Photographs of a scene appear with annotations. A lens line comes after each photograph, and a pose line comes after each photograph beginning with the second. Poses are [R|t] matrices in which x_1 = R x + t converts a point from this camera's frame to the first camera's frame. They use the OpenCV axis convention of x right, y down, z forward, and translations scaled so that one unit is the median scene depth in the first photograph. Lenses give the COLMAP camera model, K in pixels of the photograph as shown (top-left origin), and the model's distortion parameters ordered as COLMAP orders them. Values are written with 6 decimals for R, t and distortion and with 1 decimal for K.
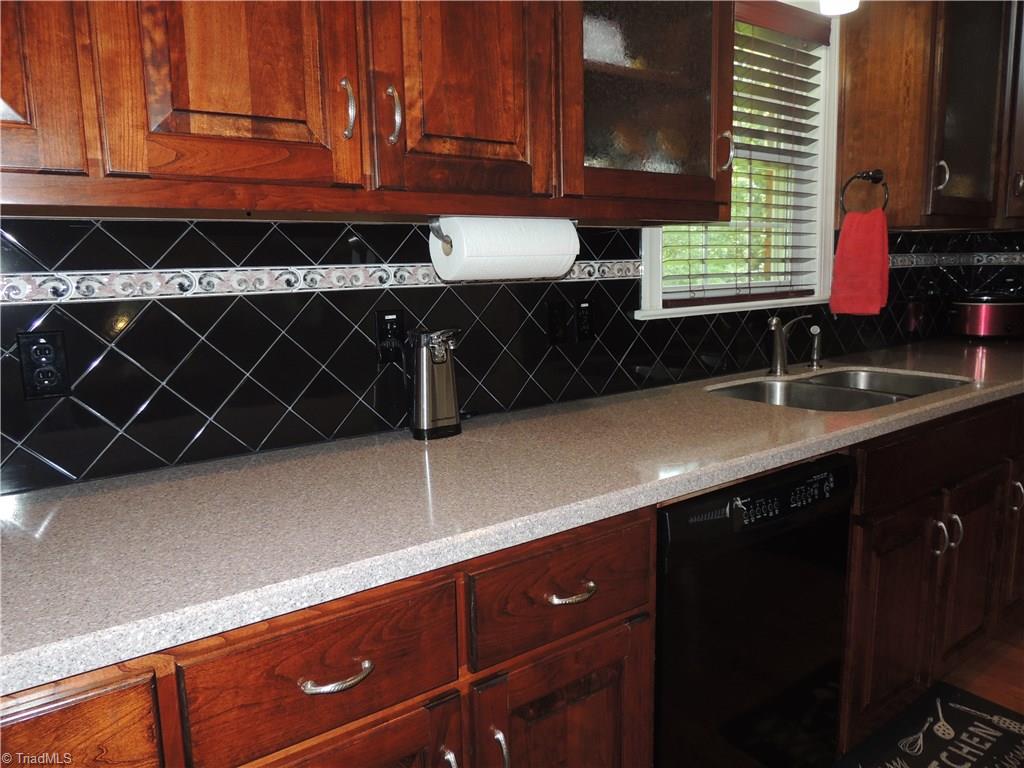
lens RADIAL K [[733.2, 0, 512.0], [0, 733.2, 384.0], [0, 0, 1]] dist [-0.015644, -0.001329]
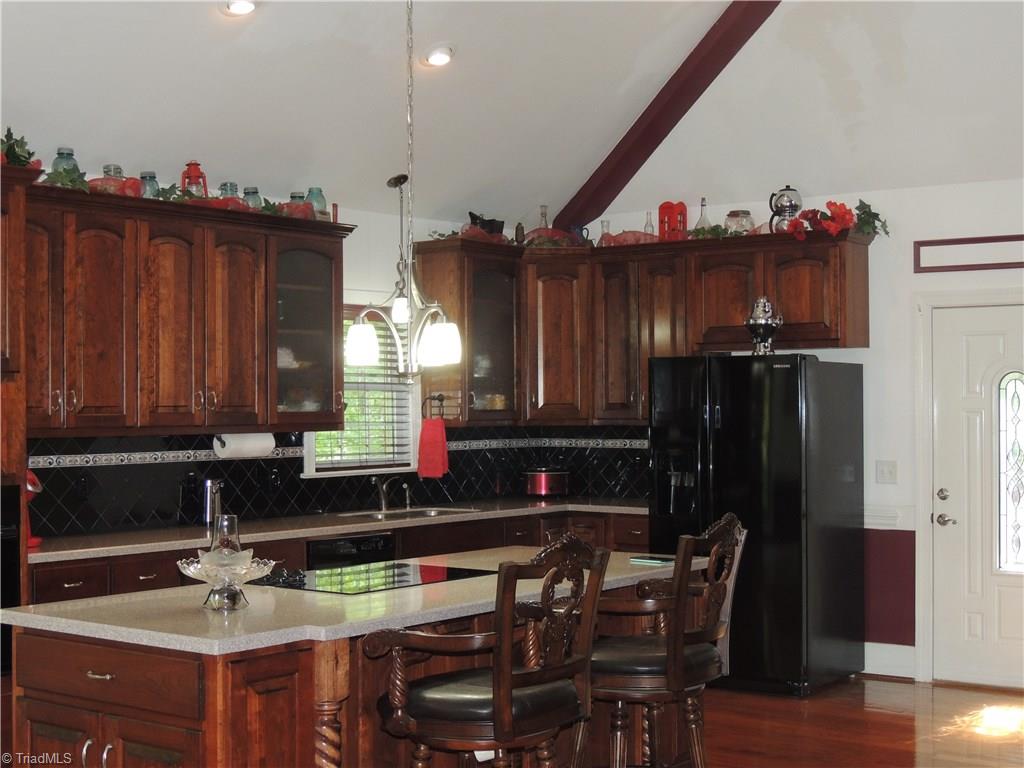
lens RADIAL K [[1523.8, 0, 512.0], [0, 1523.8, 384.0], [0, 0, 1]] dist [-0.095382, 0.068379]
pose [[0.959130, 0.020287, 0.282236, -0.445511], [0.030547, 0.984174, -0.174550, 0.395245], [-0.281311, 0.176038, 0.943332, -3.059428]]
